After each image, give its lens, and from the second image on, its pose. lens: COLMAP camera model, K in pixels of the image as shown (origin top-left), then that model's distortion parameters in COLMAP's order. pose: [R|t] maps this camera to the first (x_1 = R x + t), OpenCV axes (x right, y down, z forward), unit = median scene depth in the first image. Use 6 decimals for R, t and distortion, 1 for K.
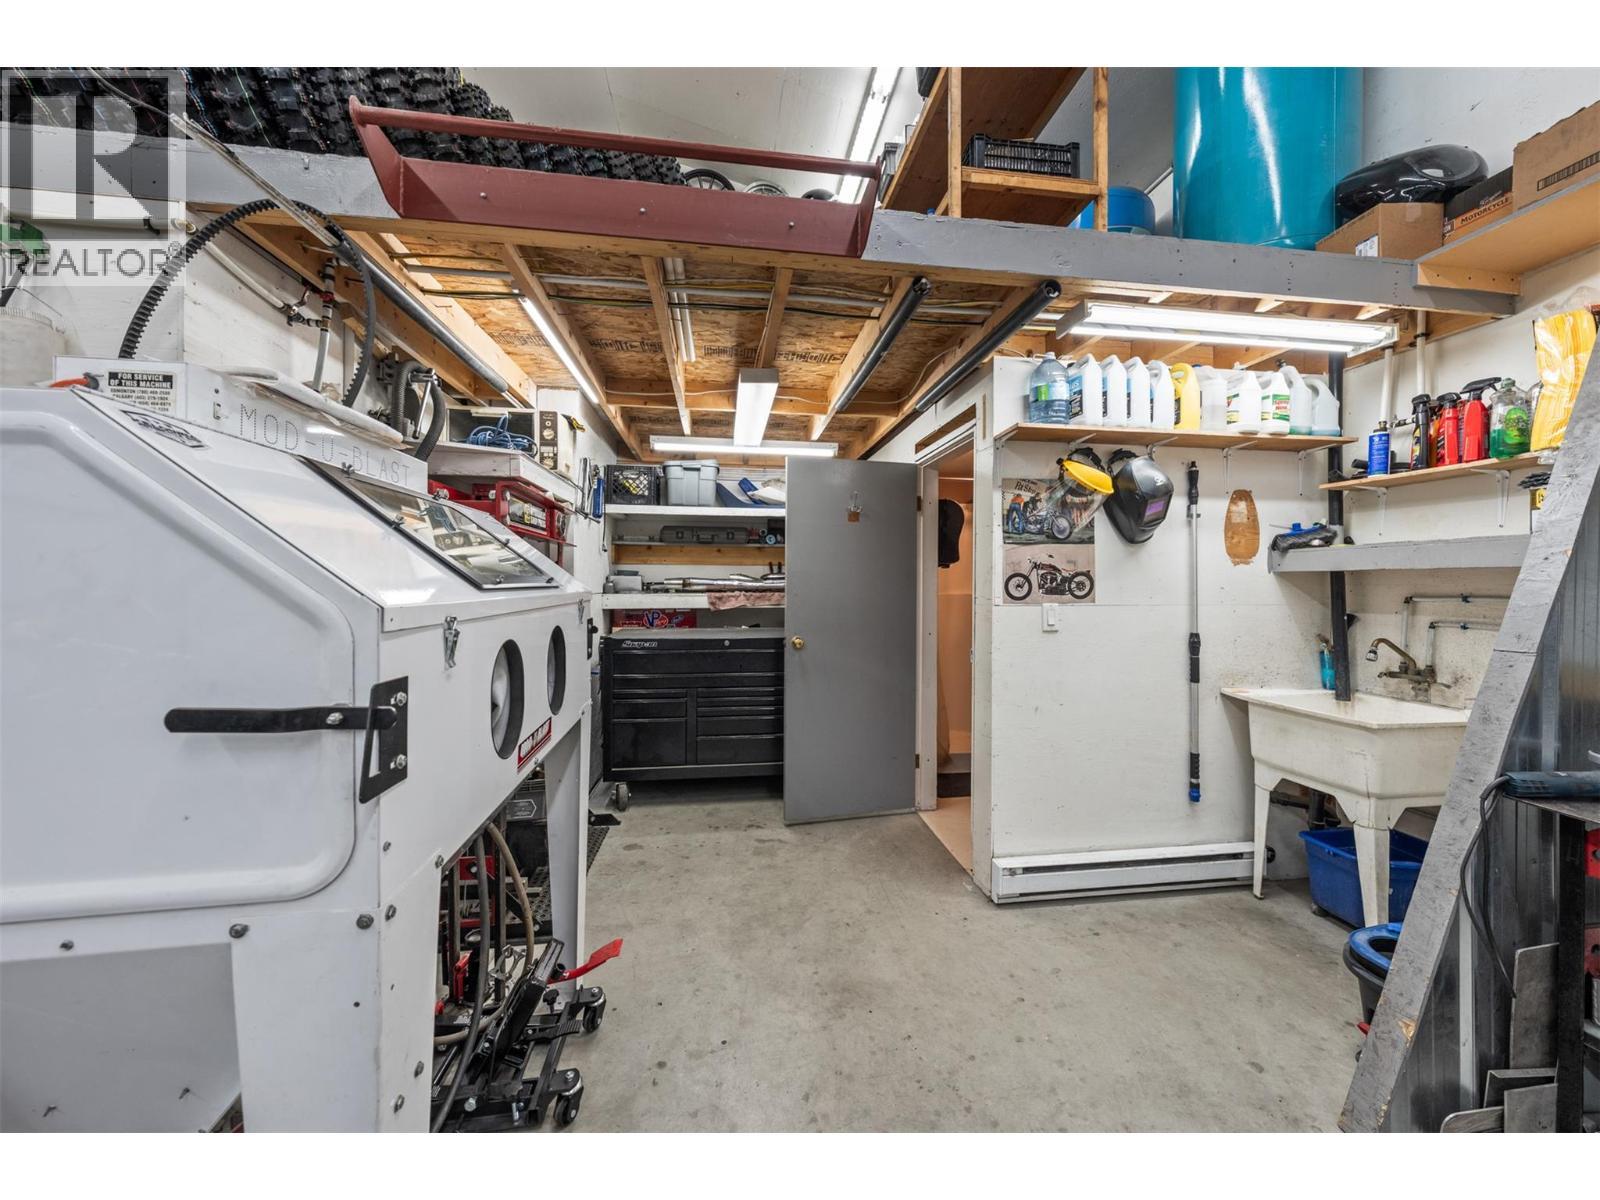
lens RADIAL K [[602.1, 0, 805.5], [0, 602.1, 586.3], [0, 0, 1]] dist [0.000945, 0.000011]
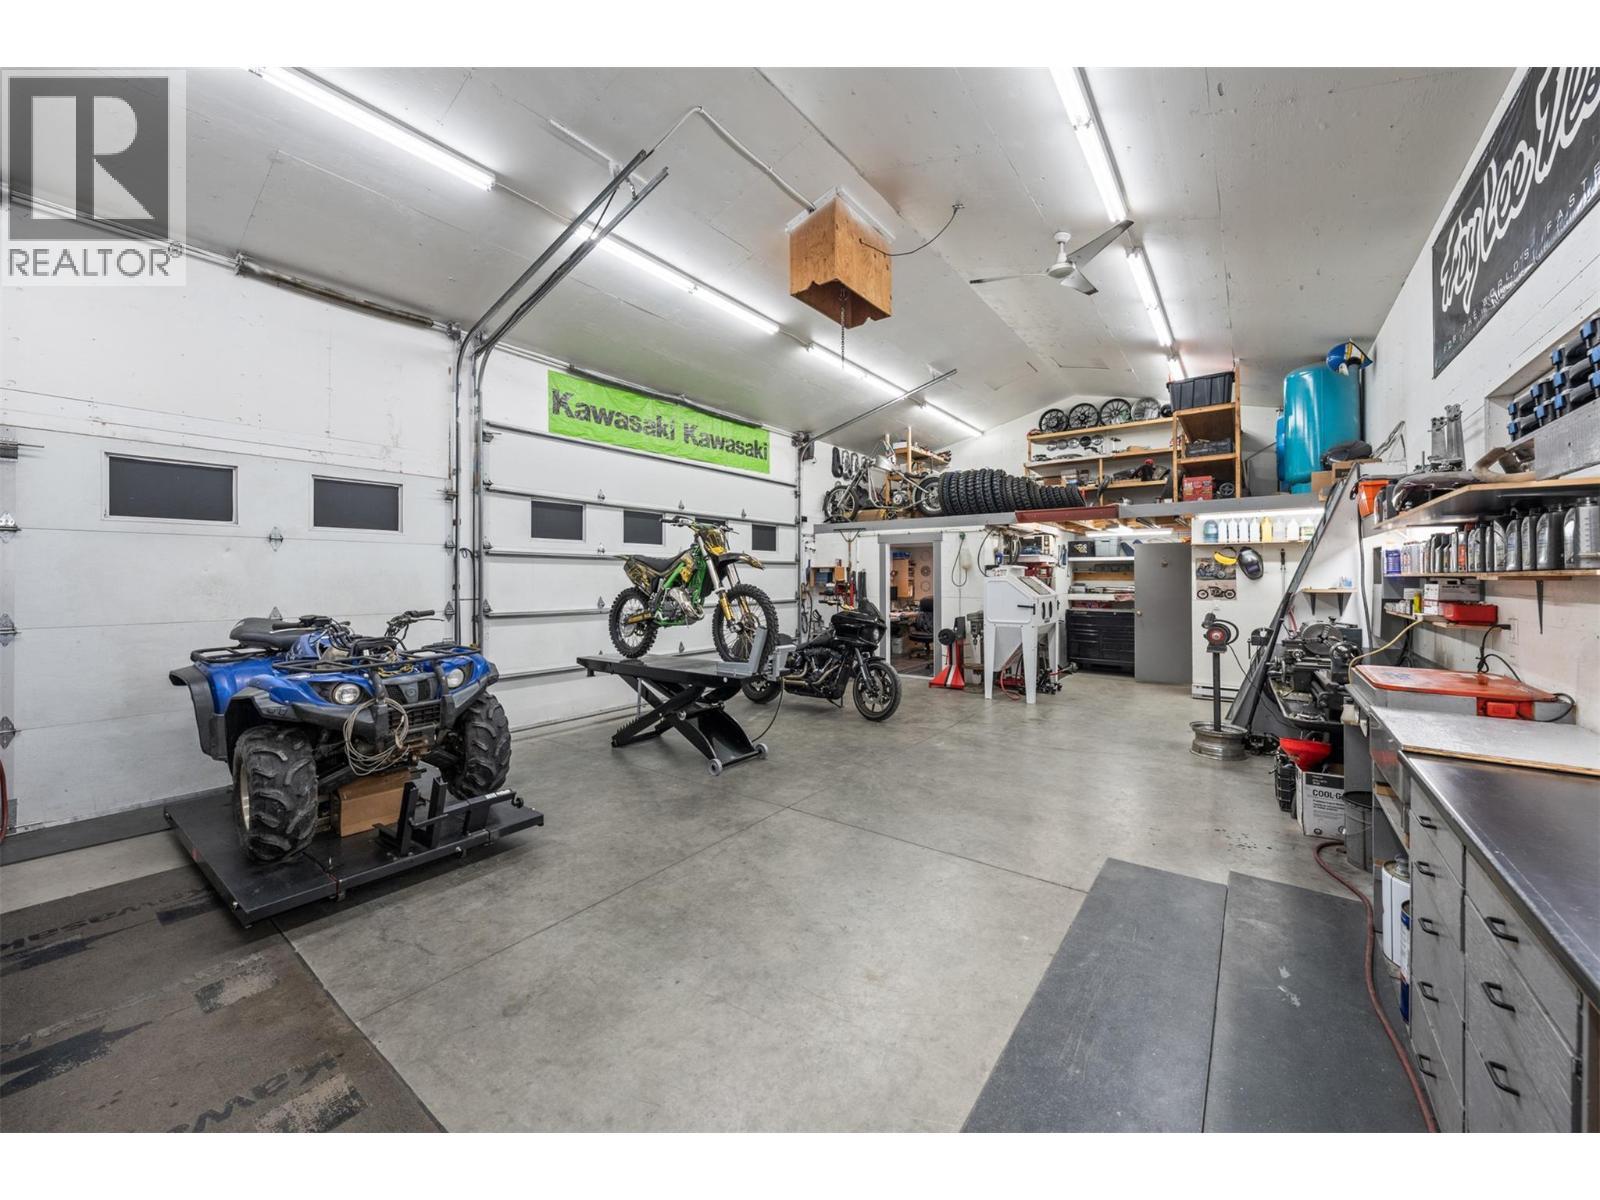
lens RADIAL K [[602.1, 0, 822.2], [0, 602.1, 575.4], [0, 0, 1]] dist [0.000945, 0.000011]
pose [[0.729415, -0.007726, -0.684028, 0.972612], [0.002987, 0.999963, -0.008110, -0.070732], [0.684065, 0.003872, 0.729410, -2.351180]]
